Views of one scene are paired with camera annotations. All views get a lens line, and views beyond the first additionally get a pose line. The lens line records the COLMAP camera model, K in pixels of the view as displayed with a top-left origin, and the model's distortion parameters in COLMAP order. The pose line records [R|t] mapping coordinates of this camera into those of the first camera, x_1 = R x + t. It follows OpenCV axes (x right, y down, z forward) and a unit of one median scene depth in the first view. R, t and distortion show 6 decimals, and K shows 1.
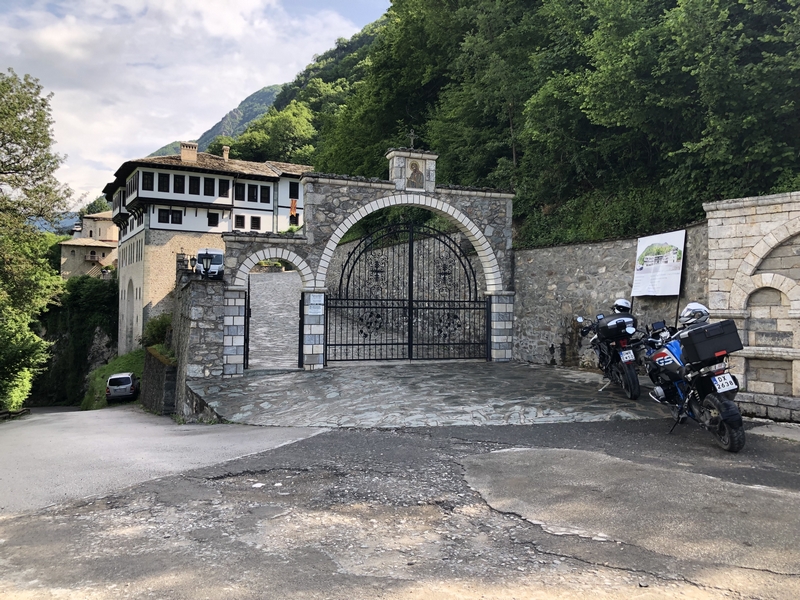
lens RADIAL K [[646.0, 0, 398.6], [0, 646.0, 288.2], [0, 0, 1]] dist [0.099666, -0.245208]
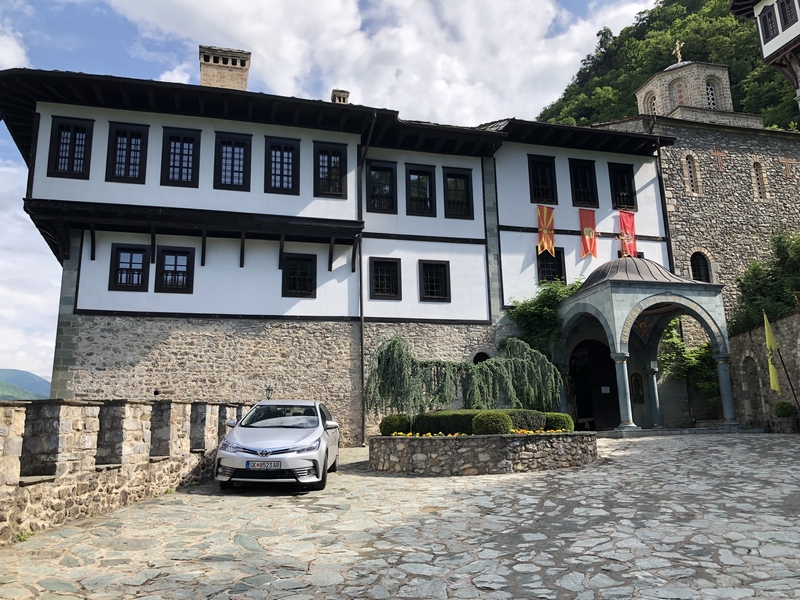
lens RADIAL K [[646.0, 0, 398.6], [0, 646.0, 288.2], [0, 0, 1]] dist [0.099666, -0.245208]
pose [[0.974082, -0.088781, -0.208041, -0.179830], [0.043716, 0.976302, -0.211949, -0.034533], [0.221929, 0.197361, 0.954880, 0.731057]]
